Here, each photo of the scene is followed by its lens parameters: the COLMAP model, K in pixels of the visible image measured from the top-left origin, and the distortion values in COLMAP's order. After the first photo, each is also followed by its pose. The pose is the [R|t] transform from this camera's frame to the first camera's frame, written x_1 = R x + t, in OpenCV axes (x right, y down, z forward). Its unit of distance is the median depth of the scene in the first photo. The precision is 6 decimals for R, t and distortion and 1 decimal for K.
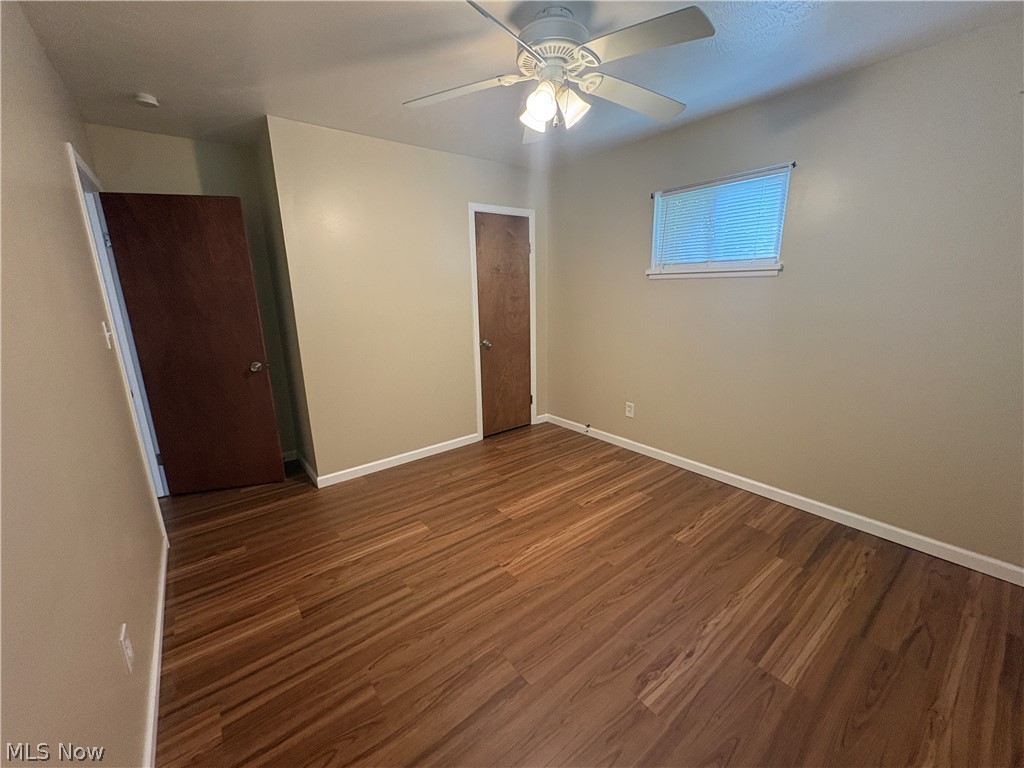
lens RADIAL K [[408.2, 0, 511.1], [0, 408.2, 384.9], [0, 0, 1]] dist [0.000561, 0.000085]
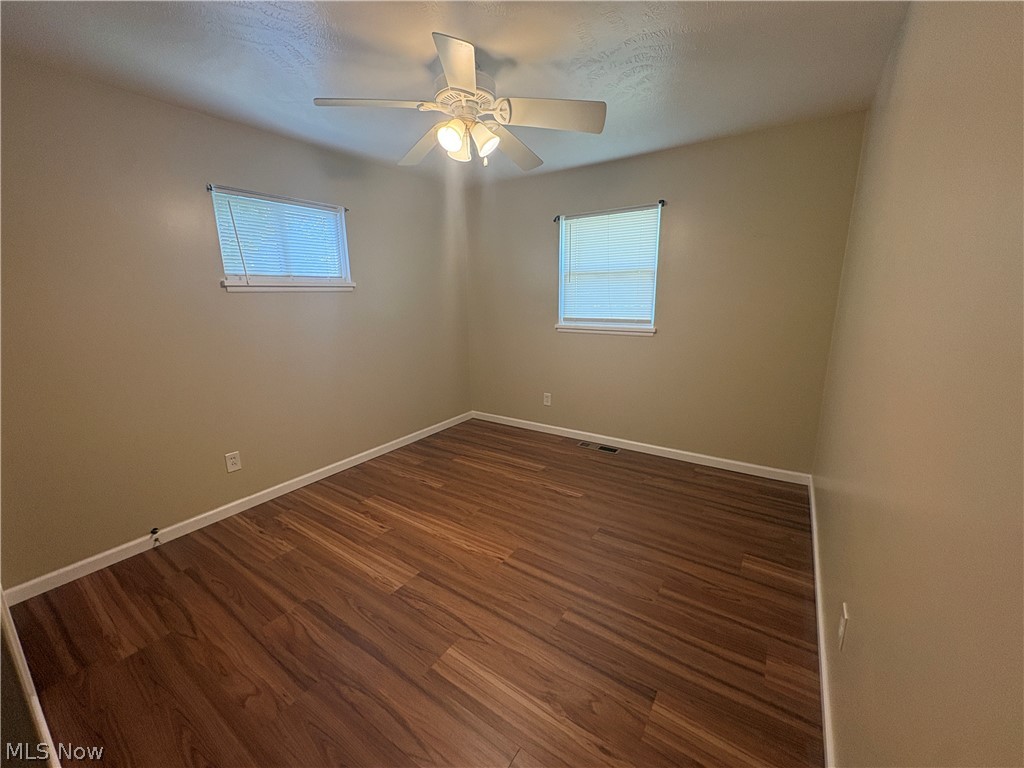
lens RADIAL K [[408.2, 0, 511.1], [0, 408.2, 384.9], [0, 0, 1]] dist [0.000561, 0.000085]
pose [[-0.301870, -0.185642, 0.935100, -0.885340], [0.245855, 0.932521, 0.264498, -0.234593], [-0.921103, 0.309743, -0.235859, 1.051919]]
